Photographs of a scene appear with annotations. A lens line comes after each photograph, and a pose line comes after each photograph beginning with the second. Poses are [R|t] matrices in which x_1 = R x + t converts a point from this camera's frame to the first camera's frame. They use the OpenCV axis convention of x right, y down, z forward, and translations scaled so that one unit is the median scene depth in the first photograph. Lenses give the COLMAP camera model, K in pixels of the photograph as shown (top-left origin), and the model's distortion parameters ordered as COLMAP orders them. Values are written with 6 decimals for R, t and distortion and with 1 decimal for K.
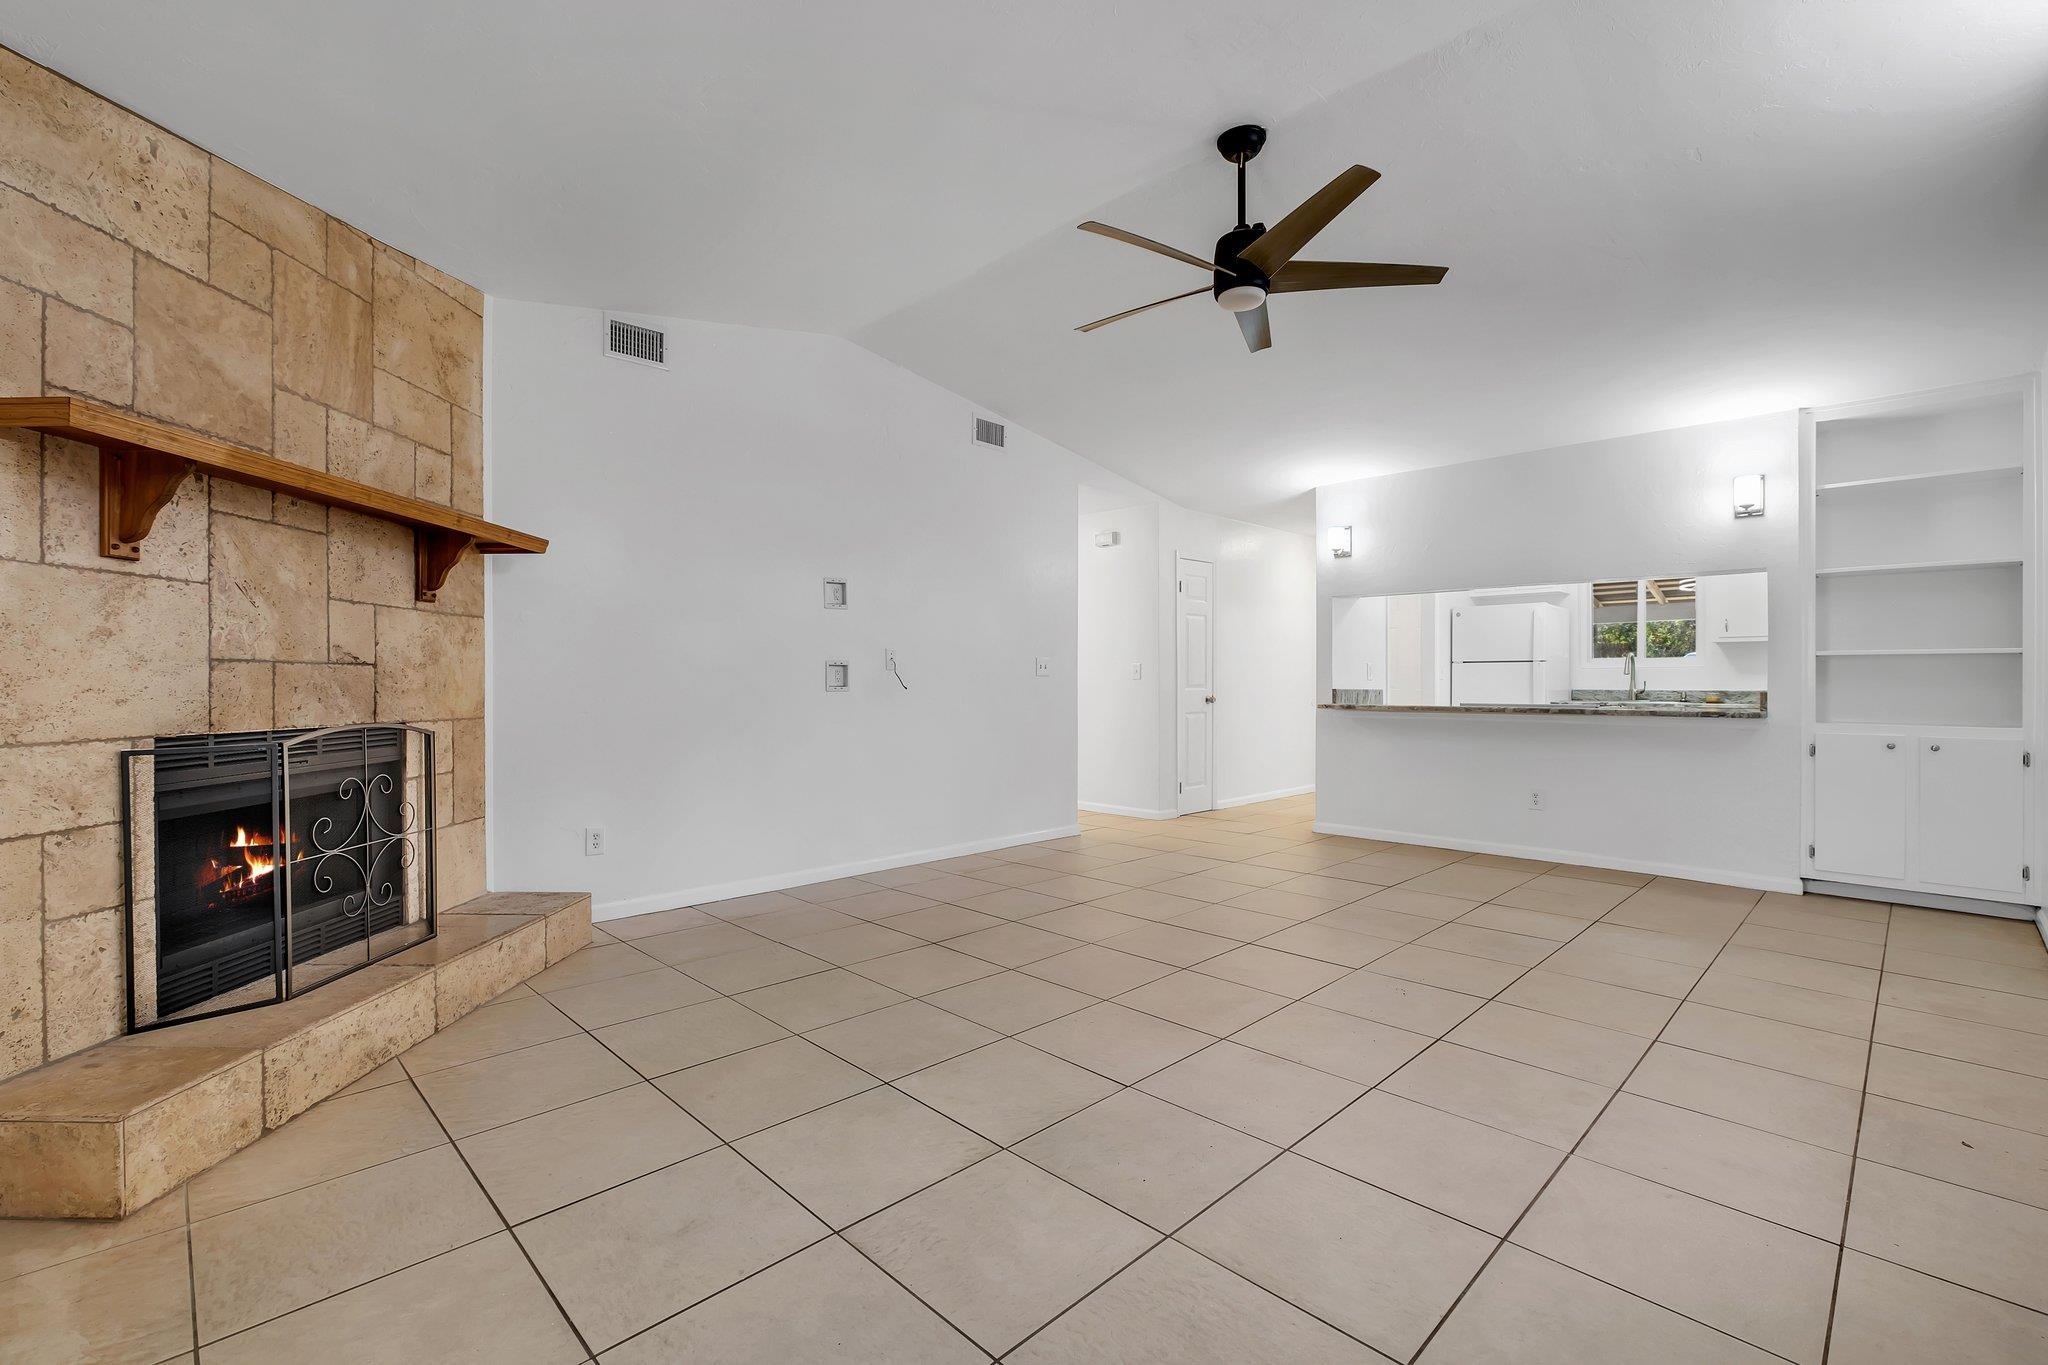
lens RADIAL K [[891.0, 0, 1013.3], [0, 891.0, 681.3], [0, 0, 1]] dist [-0.009819, 0.000805]
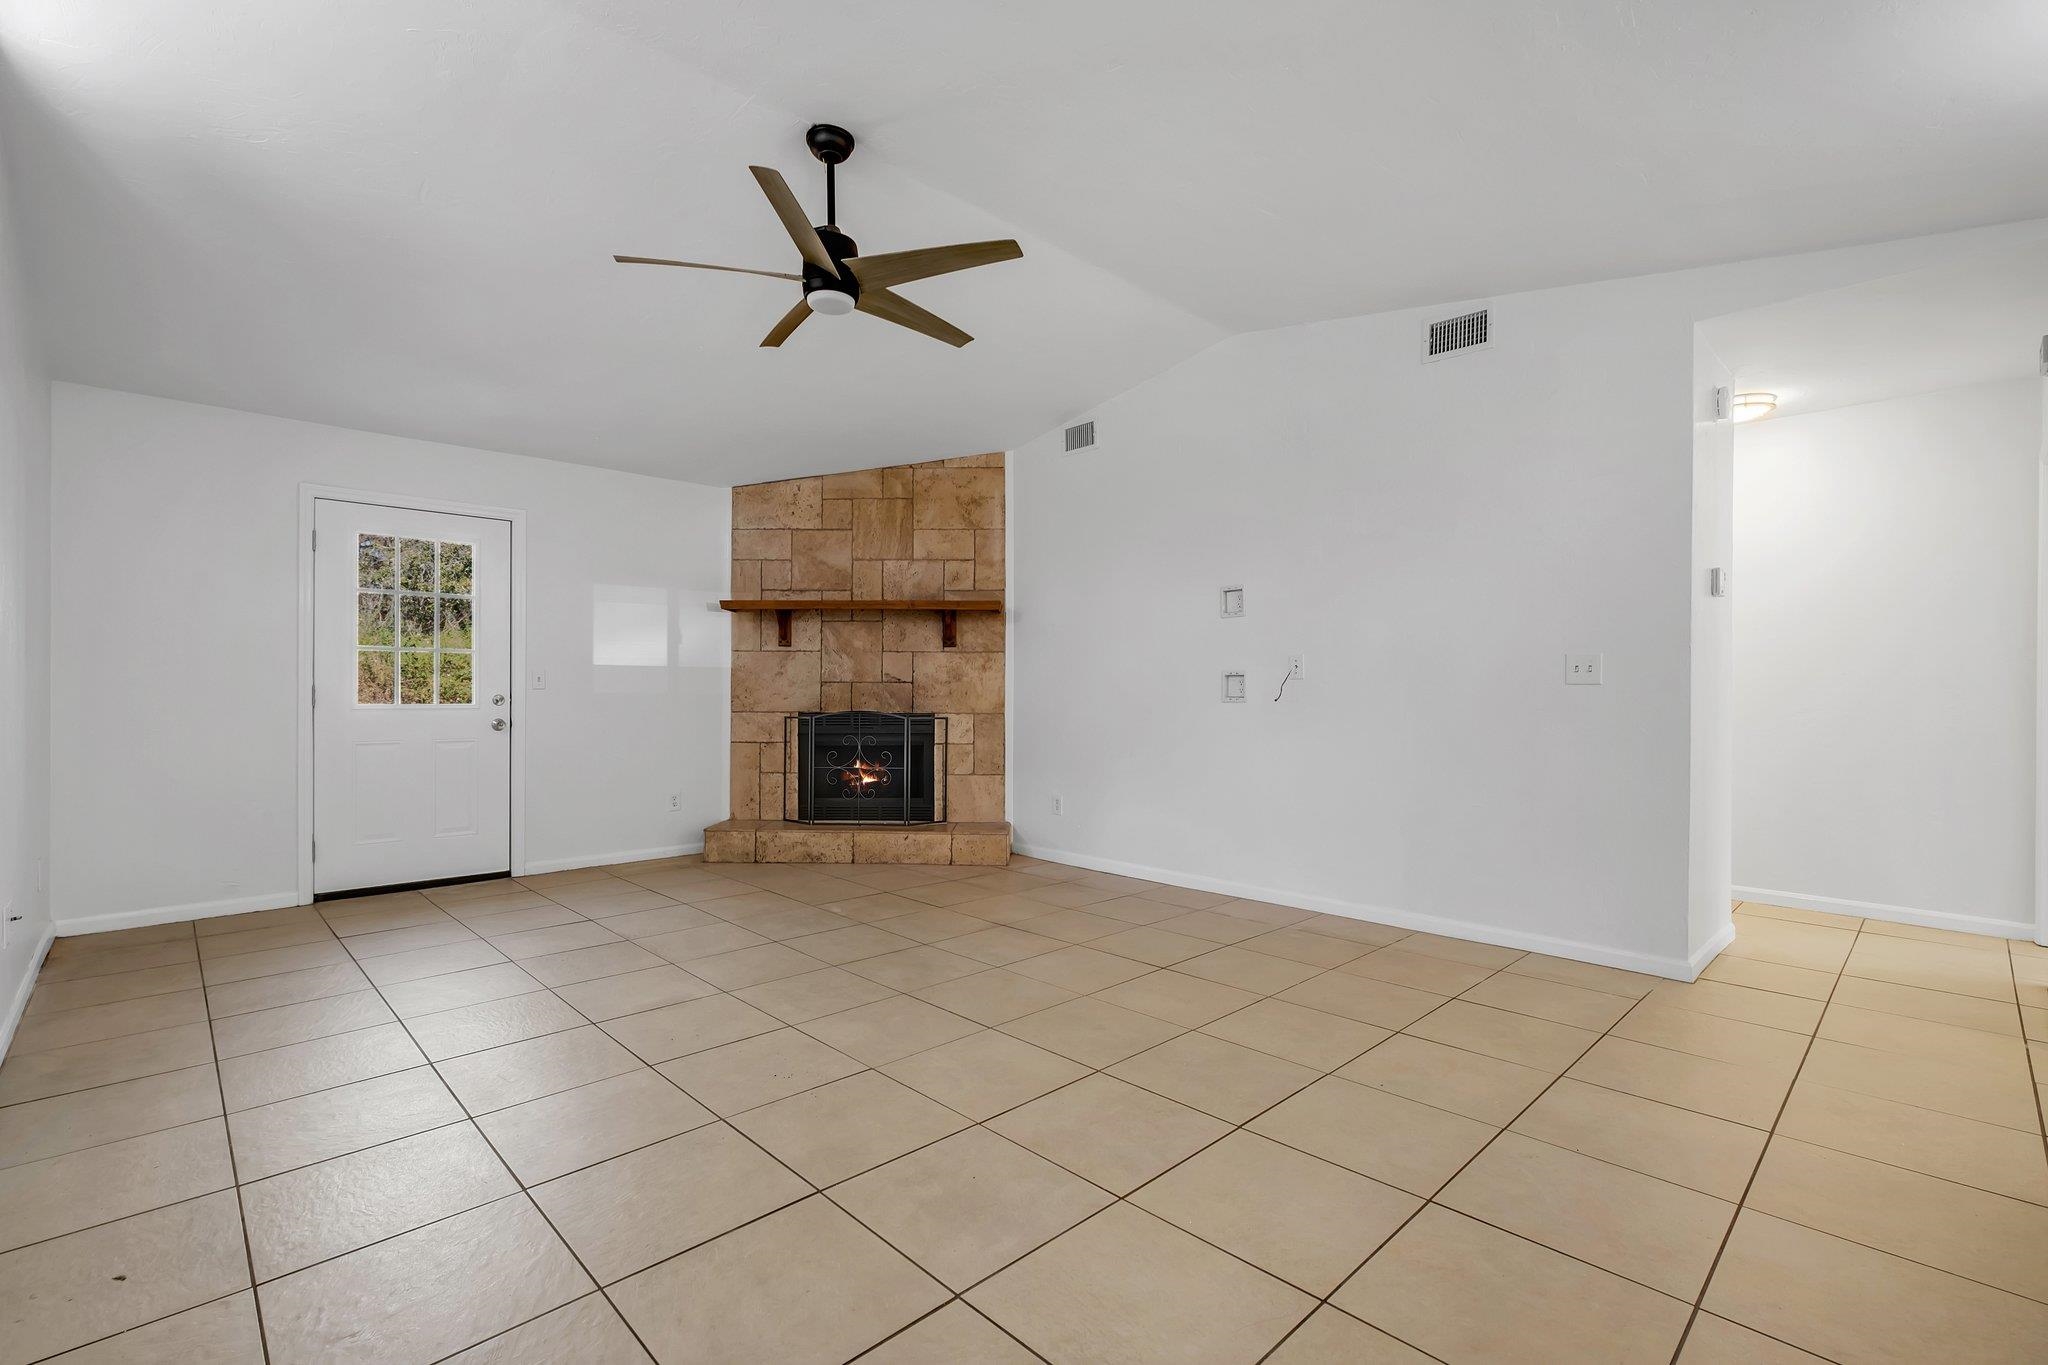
lens RADIAL K [[891.0, 0, 1015.5], [0, 891.0, 695.9], [0, 0, 1]] dist [-0.009819, 0.000805]
pose [[-0.008738, 0.007083, -0.999937, 1.250596], [-0.001677, 0.999973, 0.007098, -0.003388], [0.999960, 0.001739, -0.008726, 1.249567]]
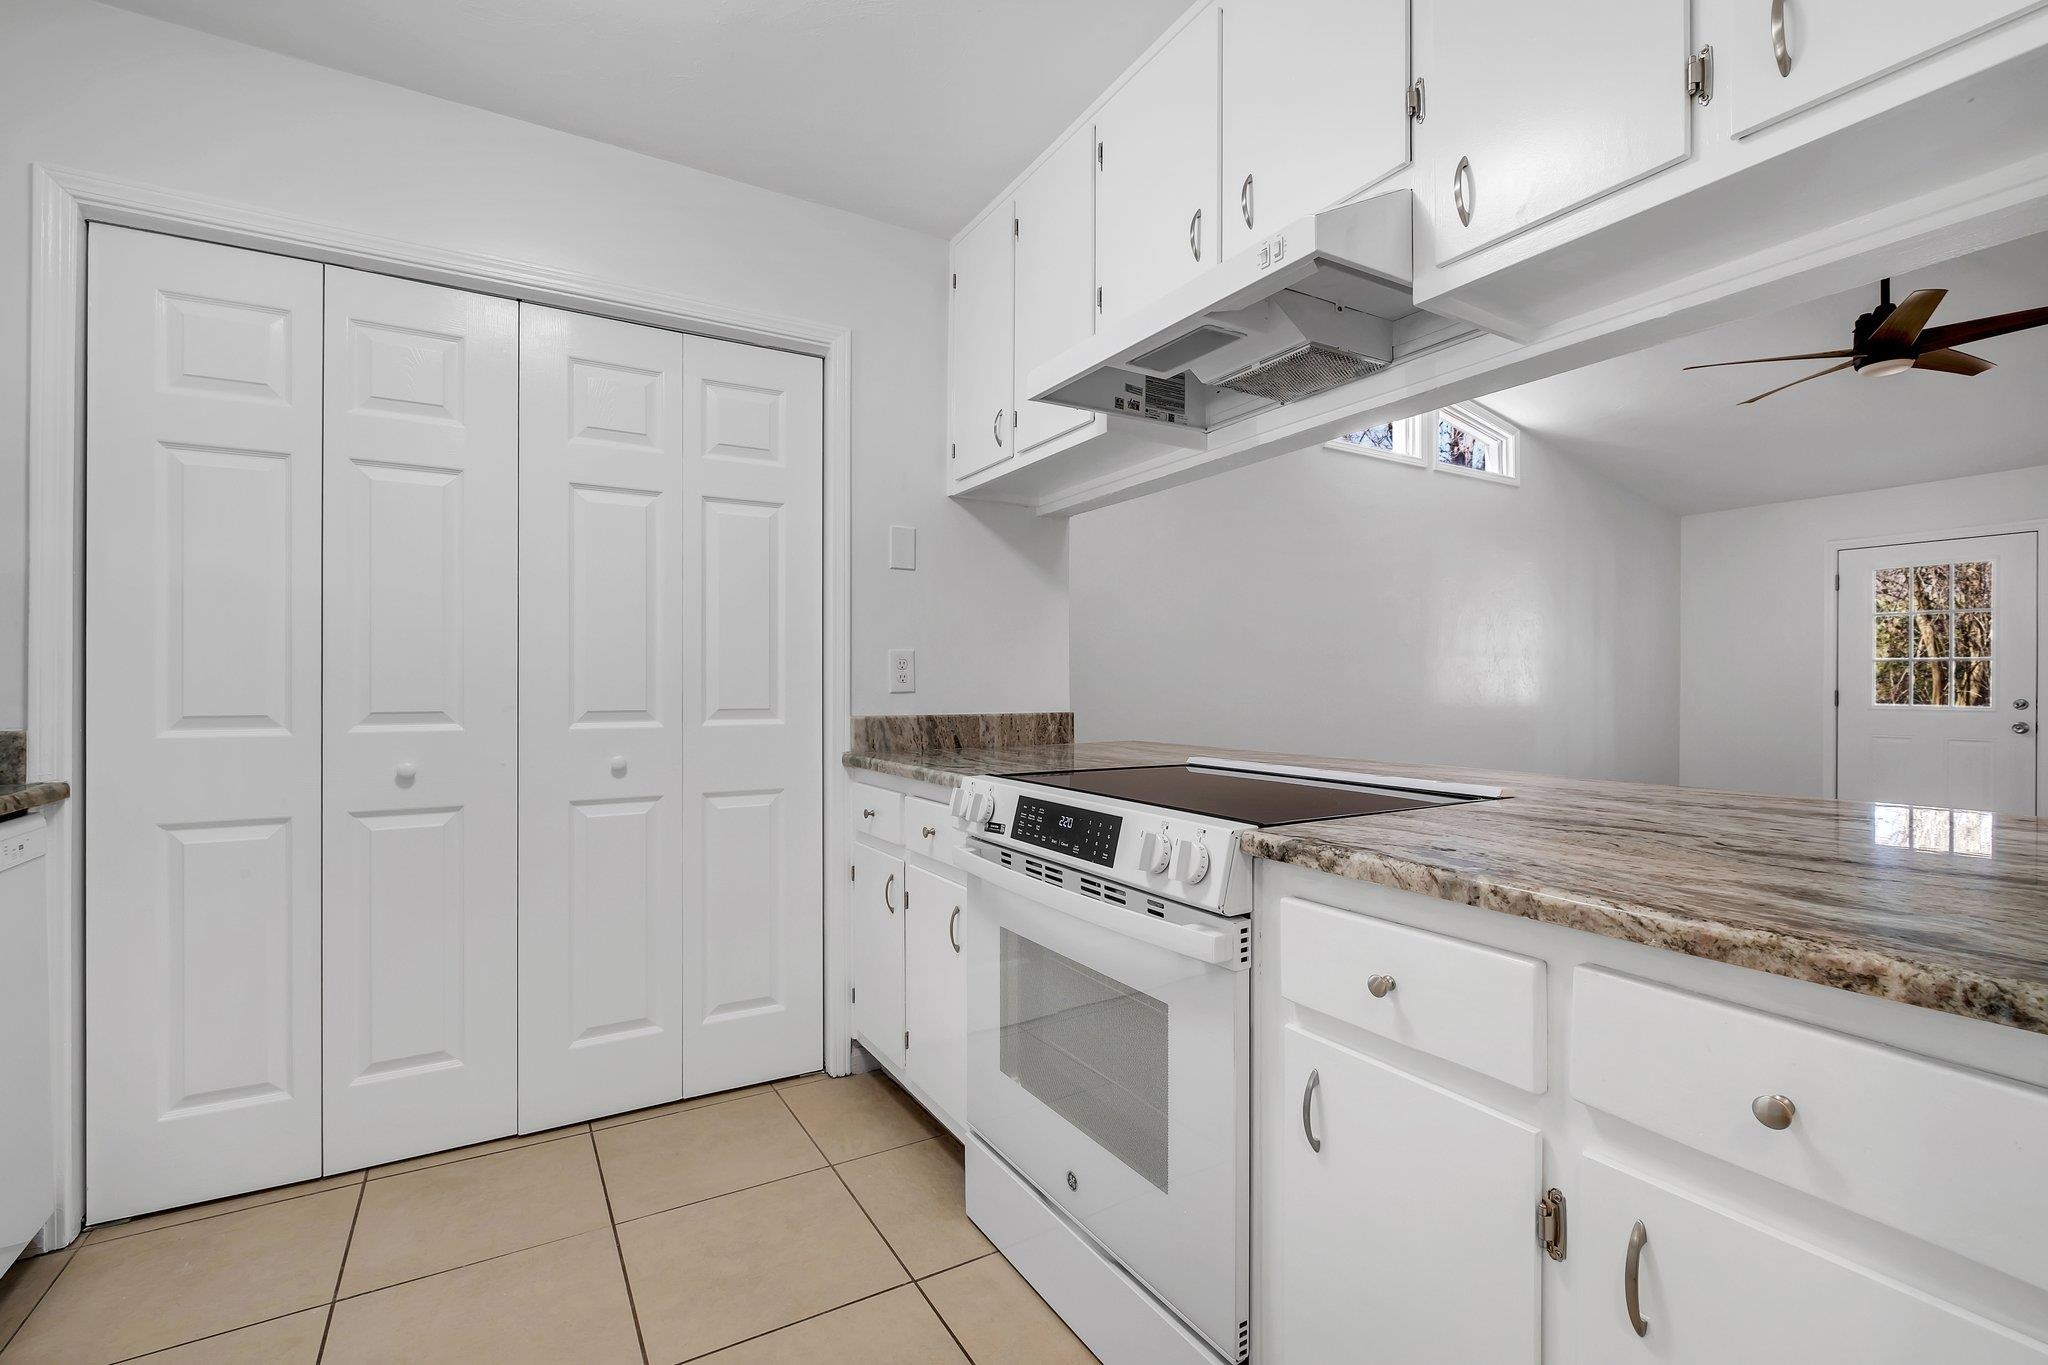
lens RADIAL K [[891.0, 0, 1010.0], [0, 891.0, 684.3], [0, 0, 1]] dist [-0.009819, 0.000805]
pose [[-0.967315, -0.001927, 0.253569, 1.113197], [-0.003012, 0.999988, -0.003889, -0.008735], [-0.253559, -0.004526, -0.967309, 2.473454]]
